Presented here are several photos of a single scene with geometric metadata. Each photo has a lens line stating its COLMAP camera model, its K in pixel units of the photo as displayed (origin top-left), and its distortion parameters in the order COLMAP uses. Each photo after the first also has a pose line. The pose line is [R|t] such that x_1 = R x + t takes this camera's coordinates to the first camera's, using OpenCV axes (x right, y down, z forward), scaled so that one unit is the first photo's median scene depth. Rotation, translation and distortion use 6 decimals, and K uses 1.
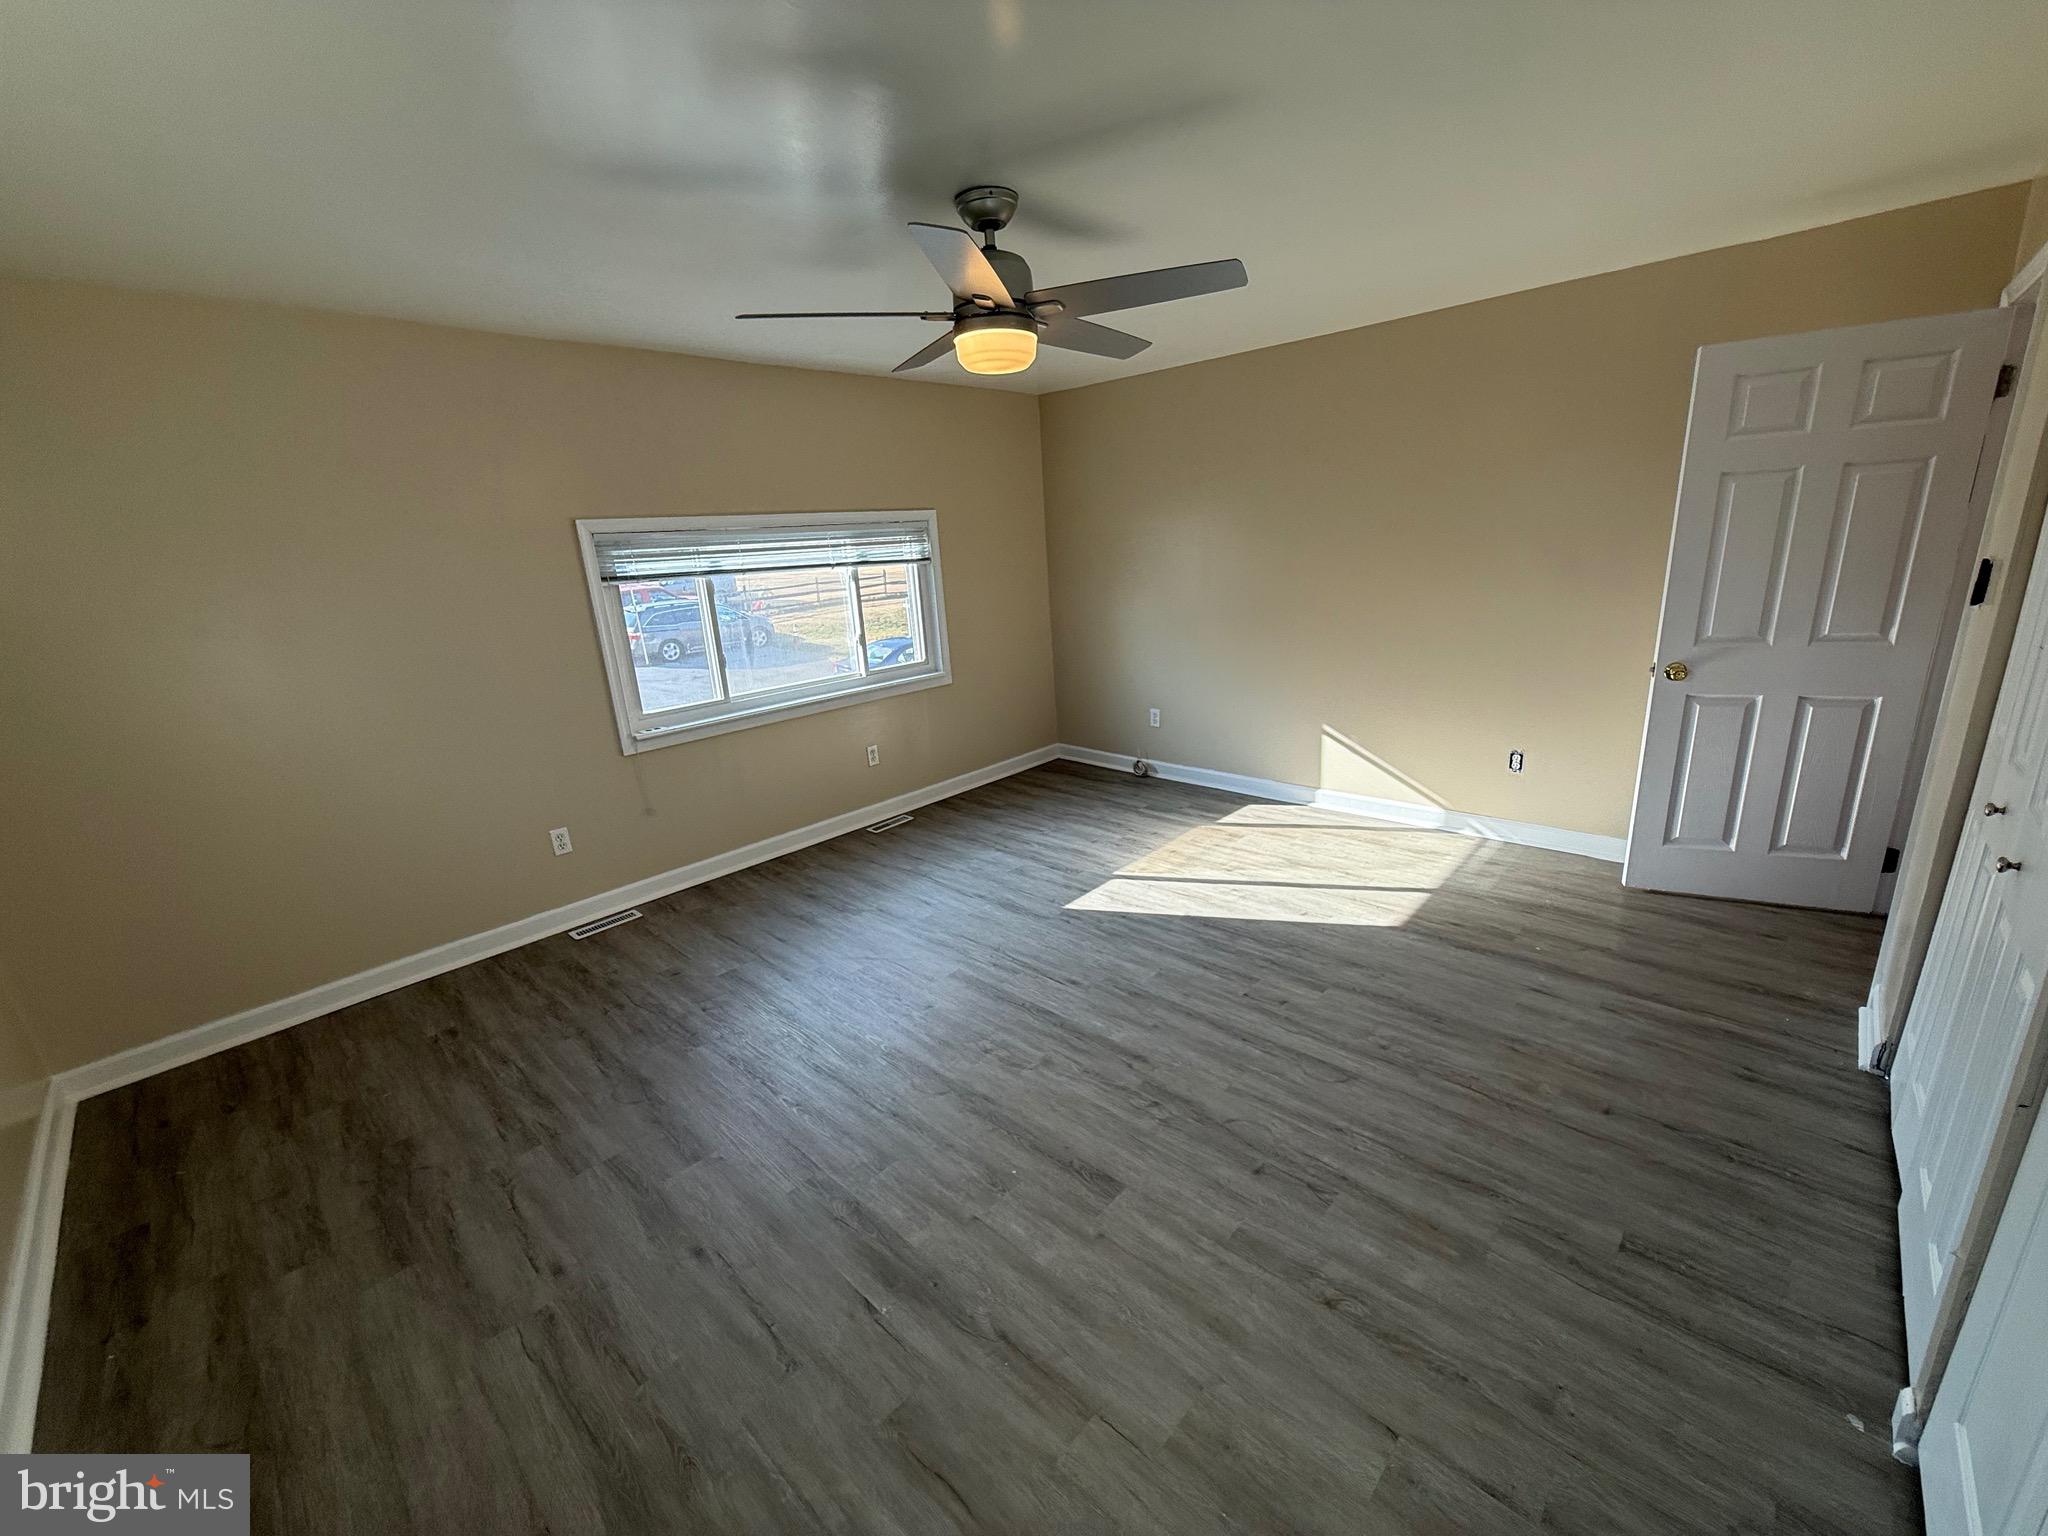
lens RADIAL K [[814.0, 0, 1028.0], [0, 814.0, 769.2], [0, 0, 1]] dist [0.001598, -0.000188]
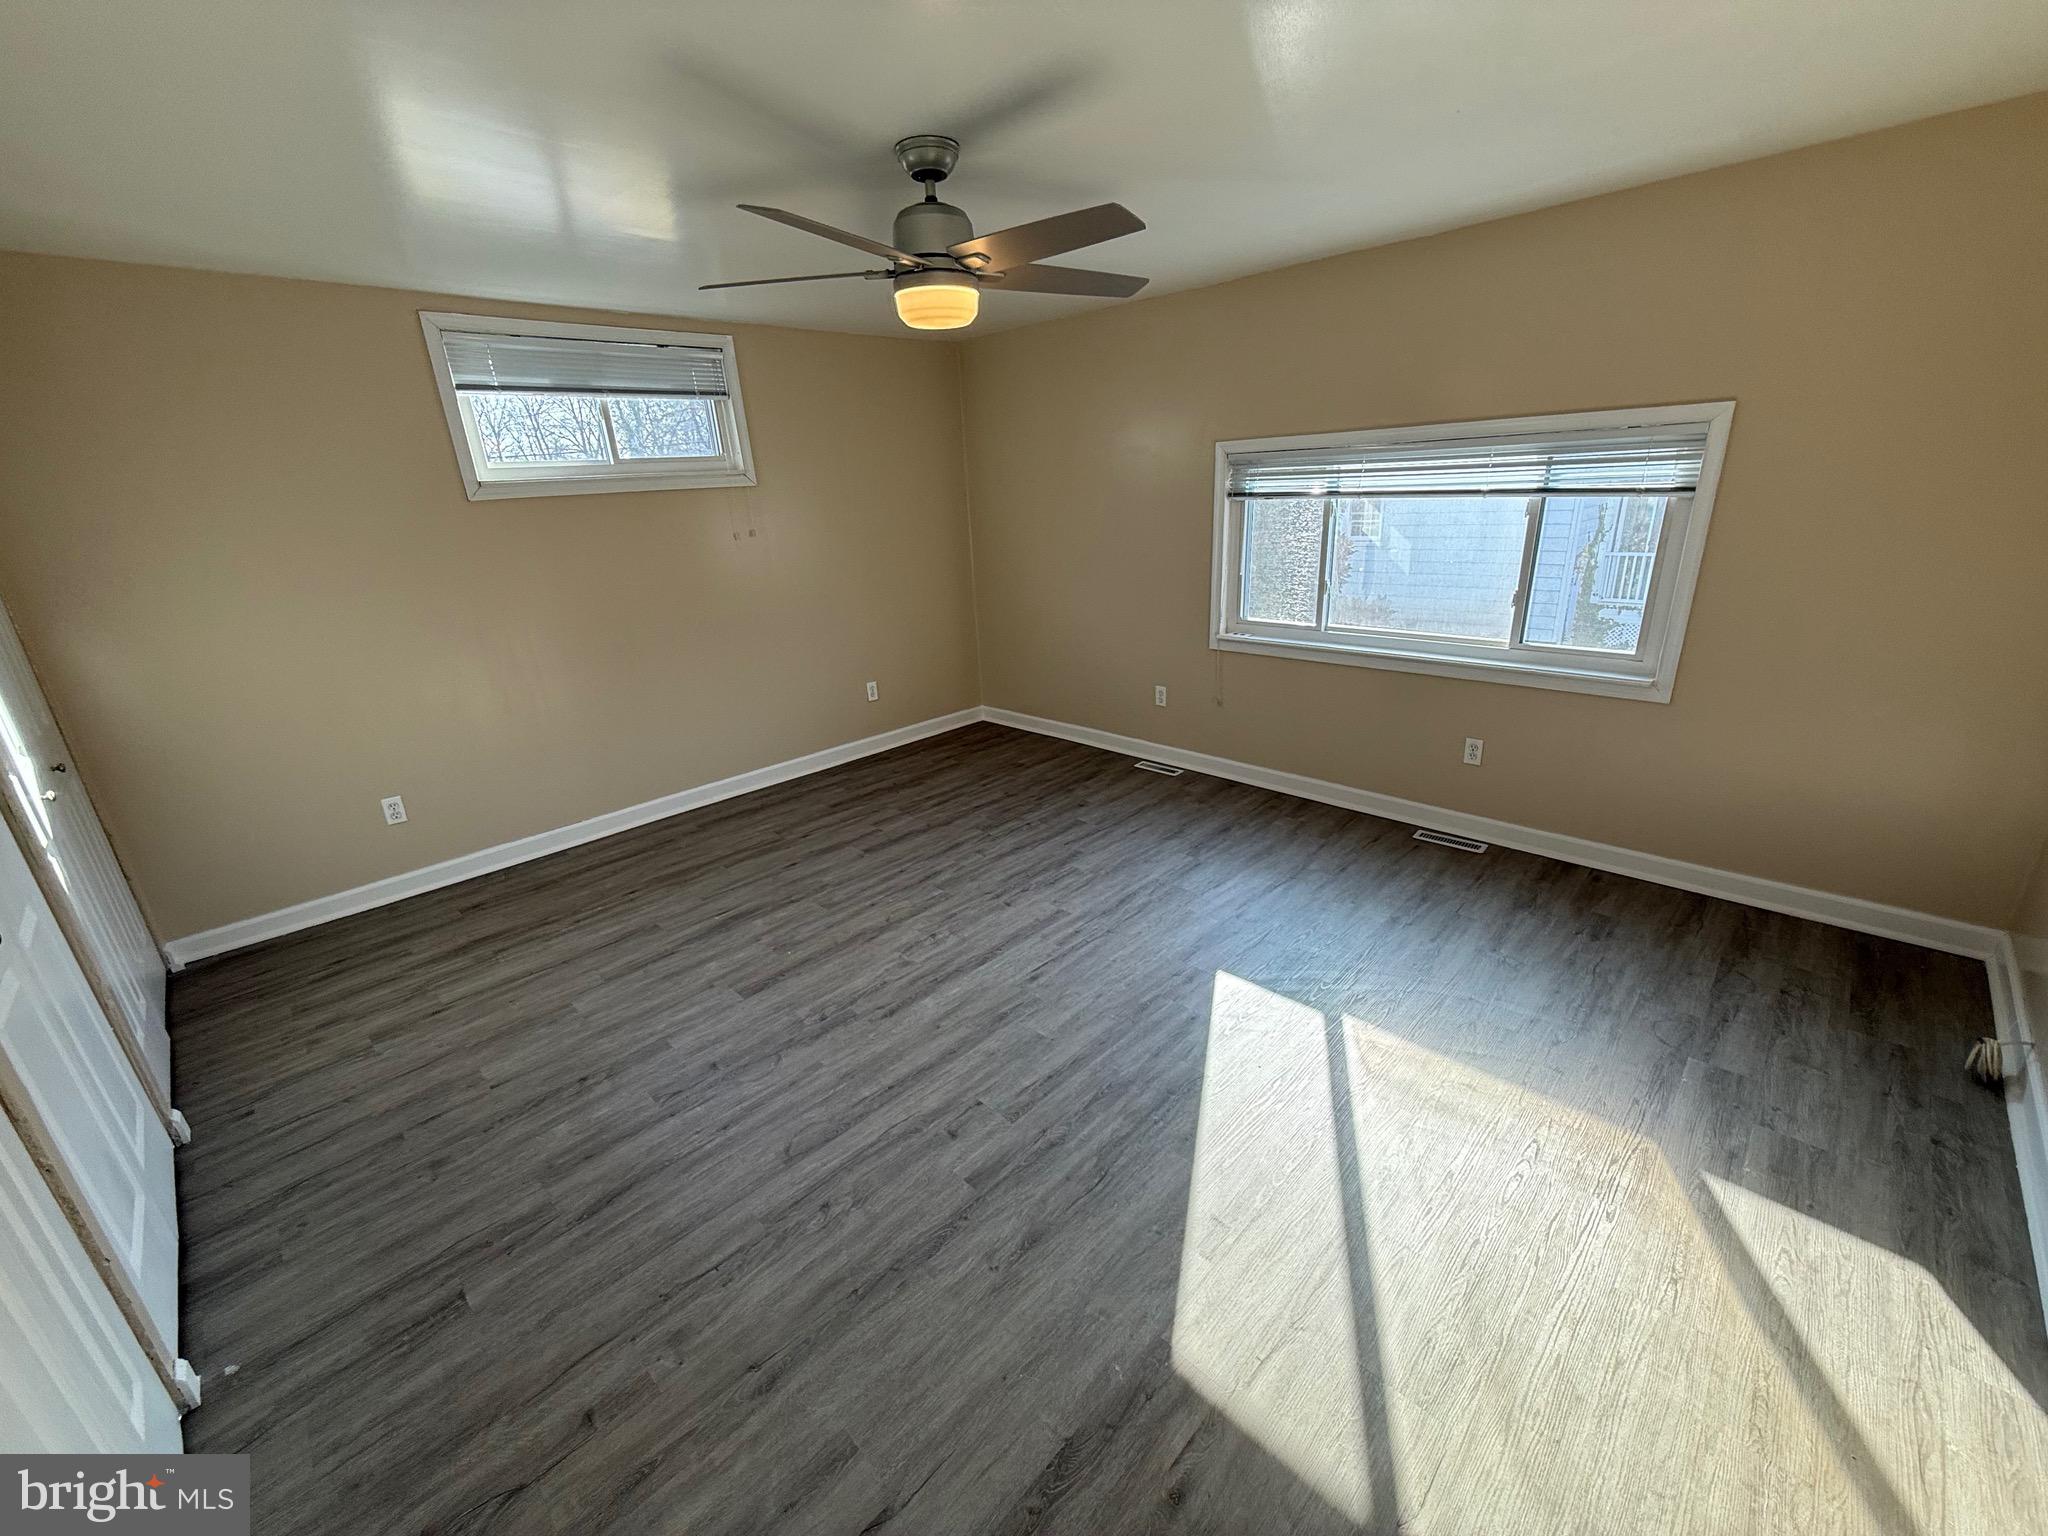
lens RADIAL K [[813.2, 0, 1038.1], [0, 813.2, 773.8], [0, 0, 1]] dist [0.000482, 0.000133]
pose [[-0.016131, 0.392205, -0.919737, 0.722665], [-0.232826, 0.893097, 0.384928, -0.272135], [0.972385, 0.220348, 0.076909, 0.768523]]
